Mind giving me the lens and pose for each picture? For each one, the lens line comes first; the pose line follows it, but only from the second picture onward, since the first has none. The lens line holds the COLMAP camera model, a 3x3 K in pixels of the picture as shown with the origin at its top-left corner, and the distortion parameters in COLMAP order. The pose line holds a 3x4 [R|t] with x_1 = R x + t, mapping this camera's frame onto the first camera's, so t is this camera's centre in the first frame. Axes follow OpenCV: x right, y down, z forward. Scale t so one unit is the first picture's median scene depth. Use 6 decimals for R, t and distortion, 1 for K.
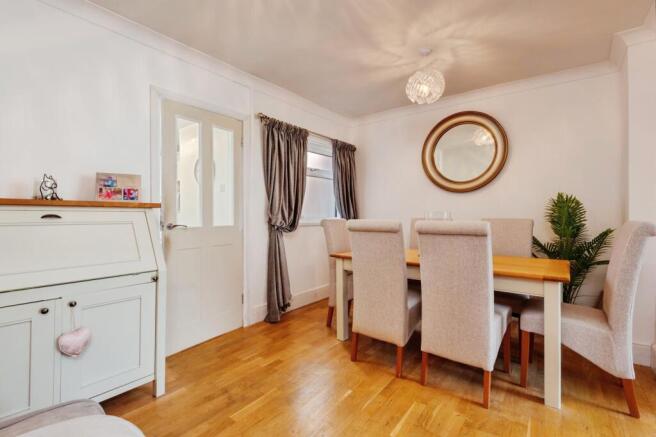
lens RADIAL K [[294.5, 0, 328.2], [0, 294.5, 212.7], [0, 0, 1]] dist [-0.000325, -0.000141]
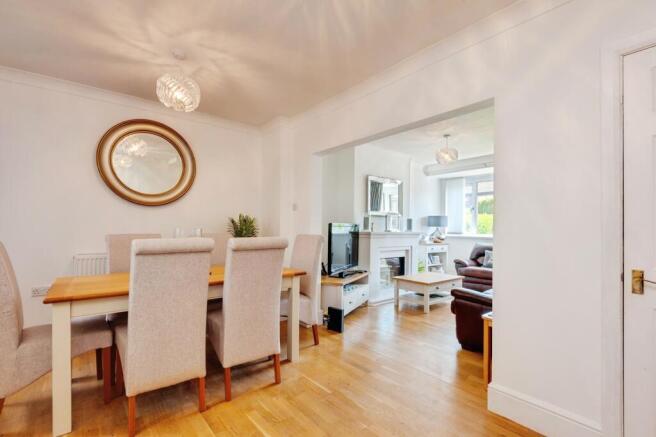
lens RADIAL K [[295.4, 0, 319.4], [0, 295.4, 220.9], [0, 0, 1]] dist [0.001669, 0.000054]
pose [[0.262150, 0.021902, 0.964779, -0.495918], [-0.011533, 0.999742, -0.019562, -0.012732], [-0.964958, -0.005999, 0.262335, 0.368905]]
